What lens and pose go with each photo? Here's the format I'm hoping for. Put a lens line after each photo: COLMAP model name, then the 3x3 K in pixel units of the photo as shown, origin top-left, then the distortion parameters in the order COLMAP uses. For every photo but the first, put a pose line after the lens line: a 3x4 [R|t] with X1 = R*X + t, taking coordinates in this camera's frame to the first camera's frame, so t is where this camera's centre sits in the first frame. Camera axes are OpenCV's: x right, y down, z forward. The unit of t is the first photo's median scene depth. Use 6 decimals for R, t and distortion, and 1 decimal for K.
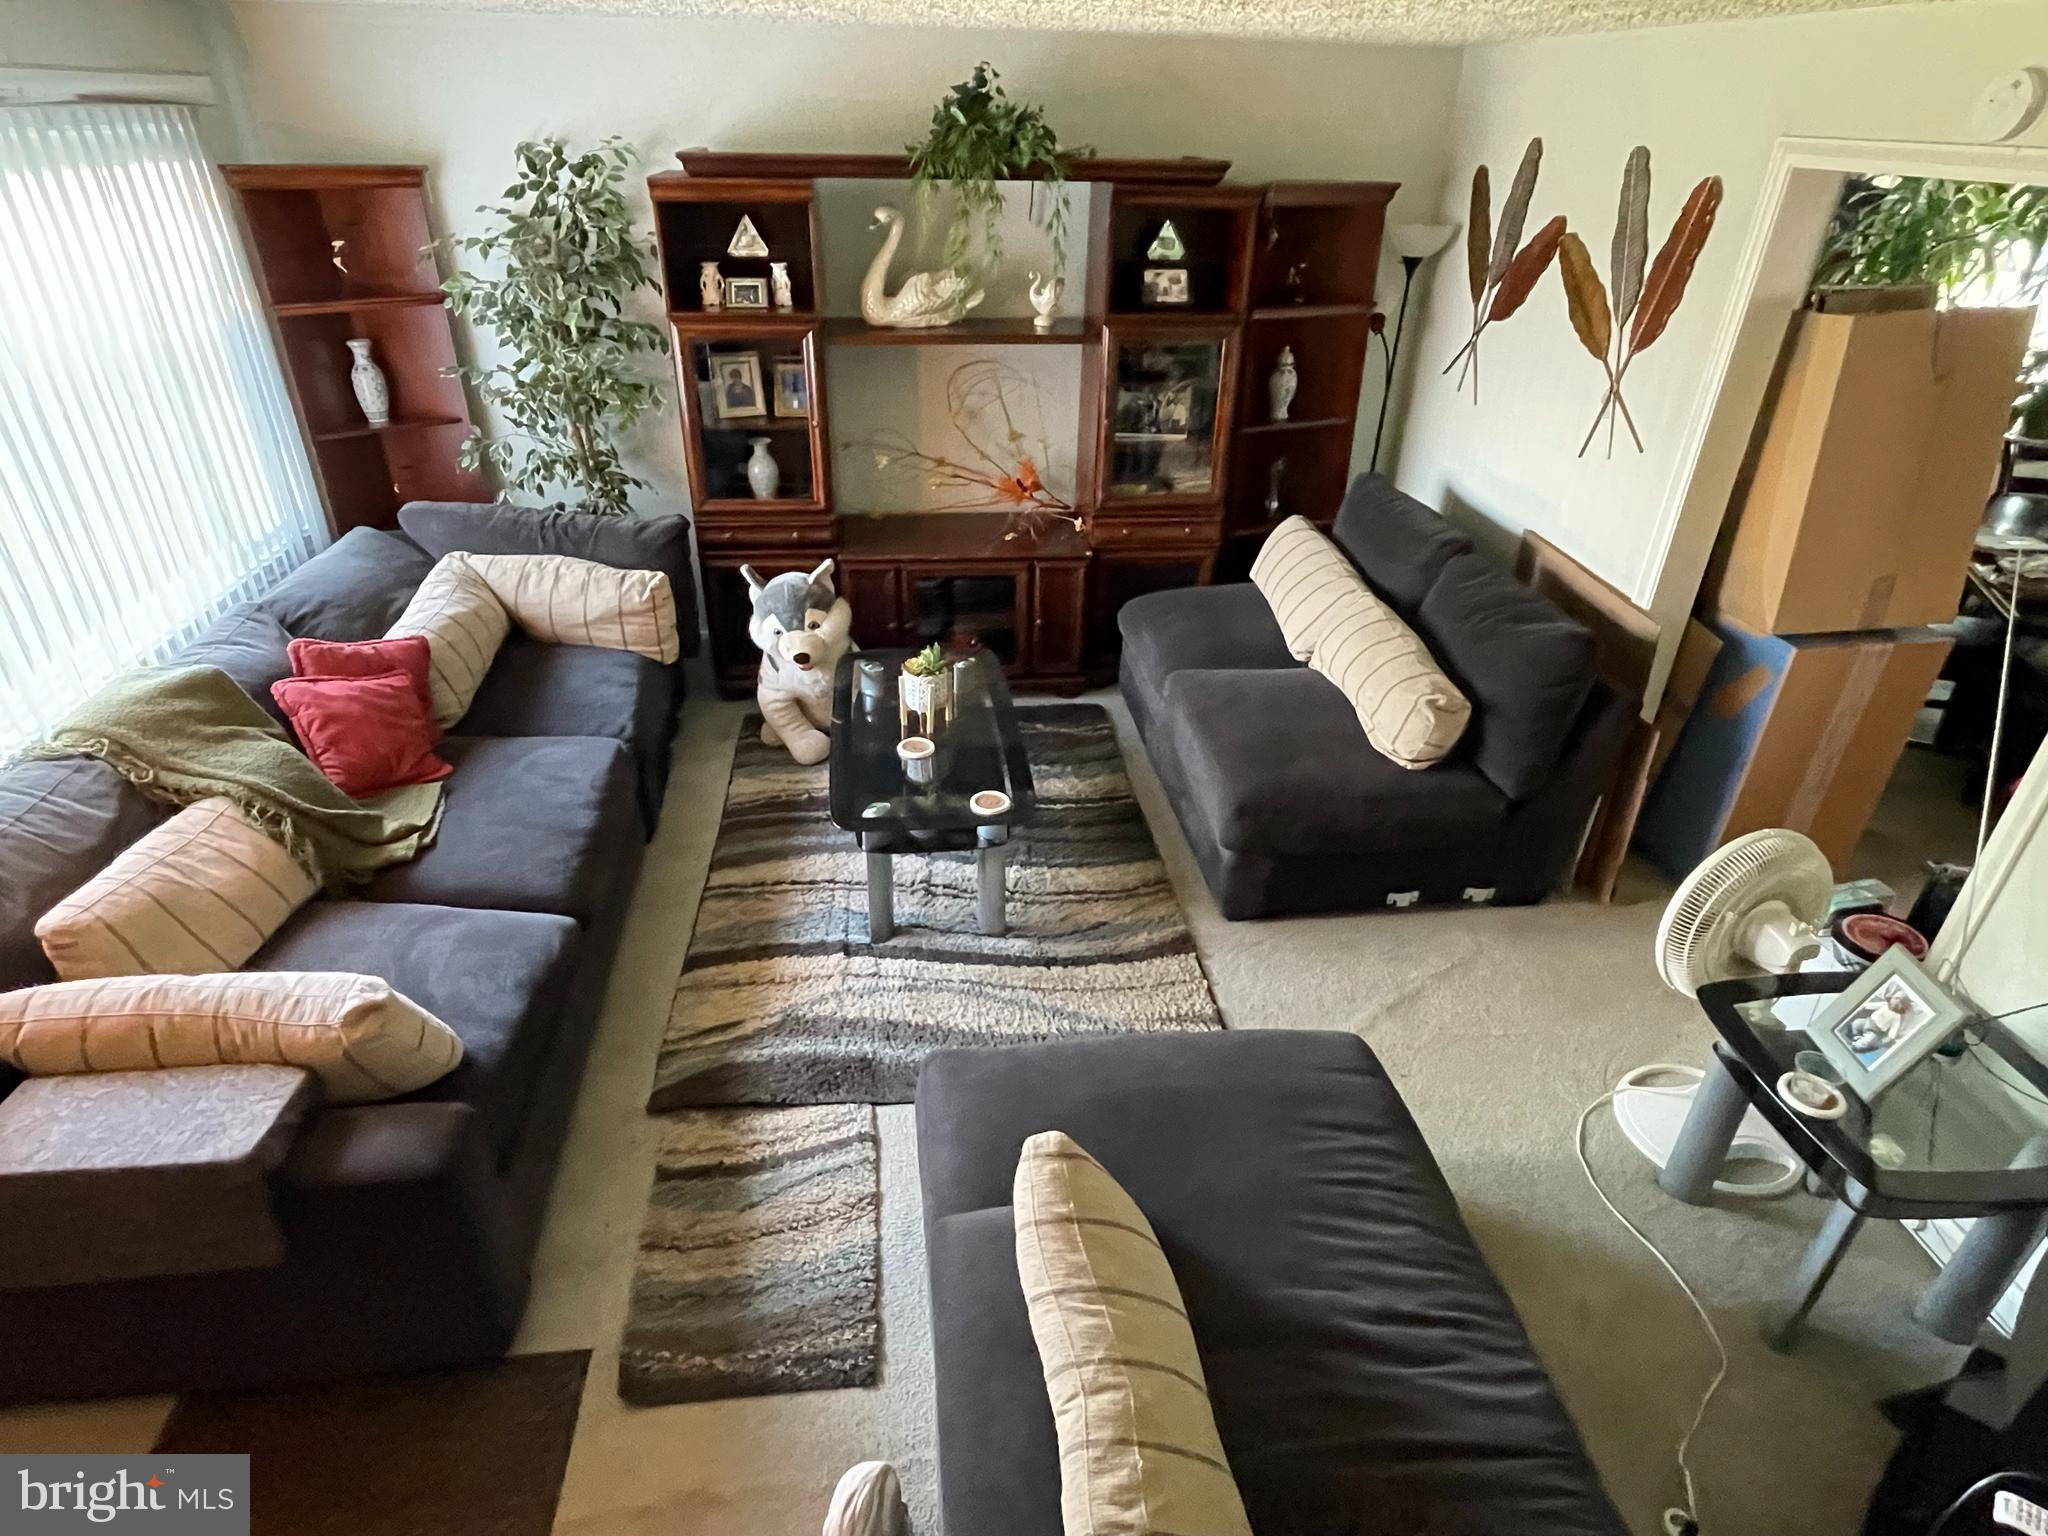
lens RADIAL K [[1132.1, 0, 1024.0], [0, 1132.1, 768.0], [0, 0, 1]] dist [0.011290, -0.016407]
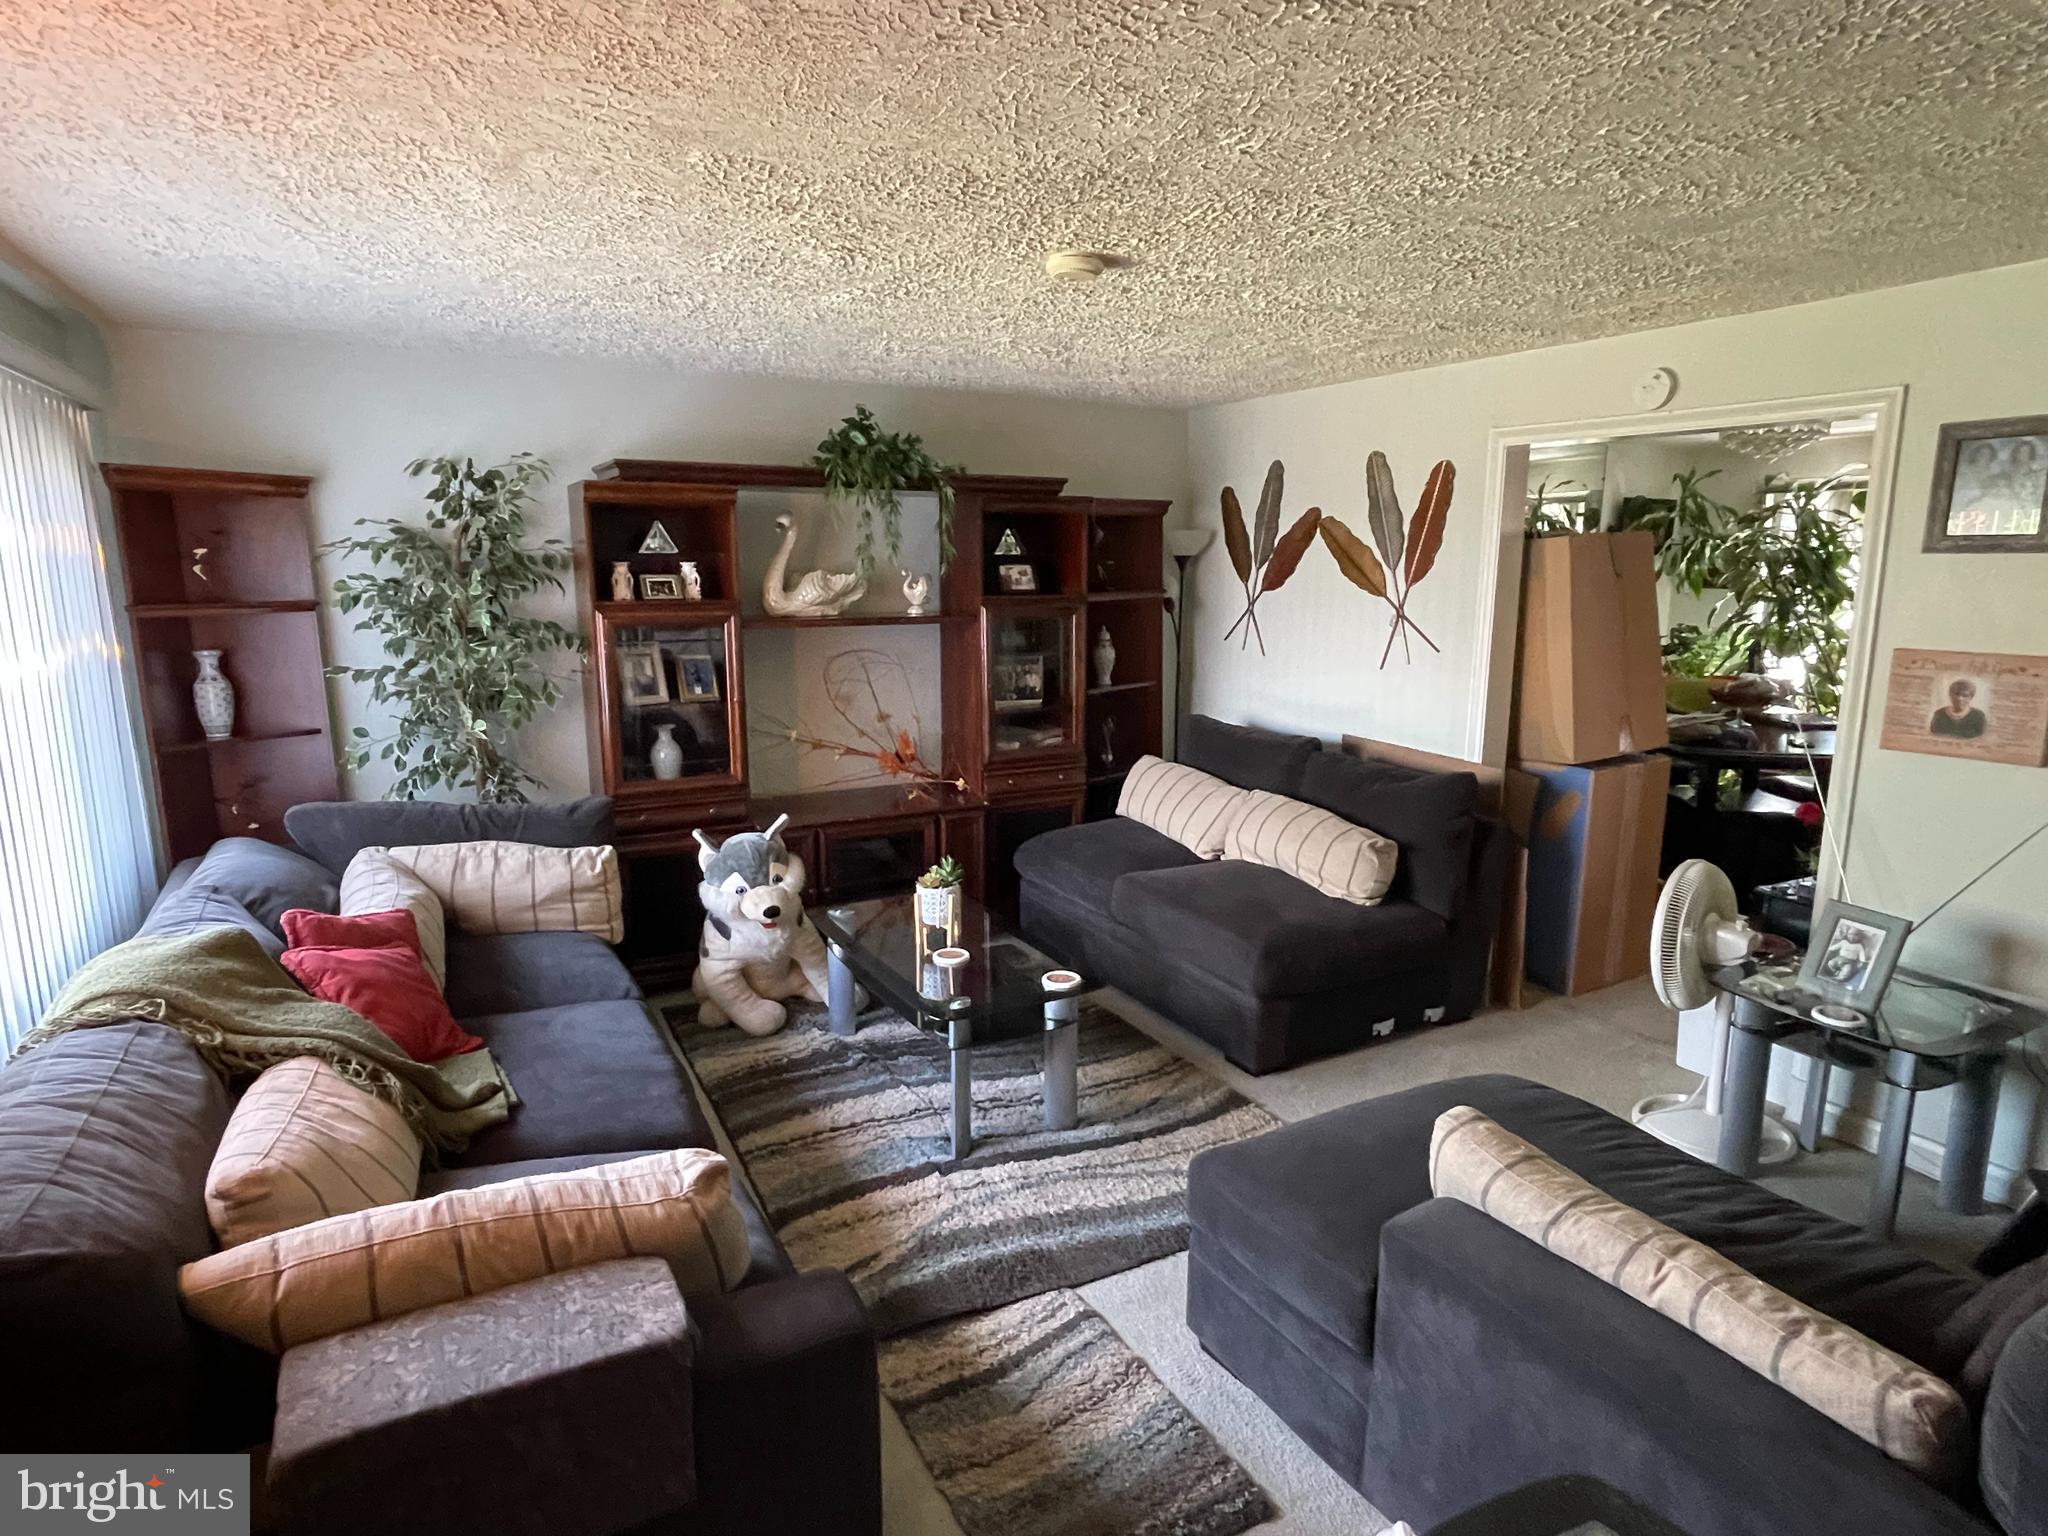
lens RADIAL K [[1132.1, 0, 1024.0], [0, 1132.1, 768.0], [0, 0, 1]] dist [0.011290, -0.016407]
pose [[0.927312, -0.087224, 0.363985, -0.373736], [0.204096, 0.933006, -0.296385, 0.132552], [-0.313748, 0.349129, 0.882990, 0.030738]]
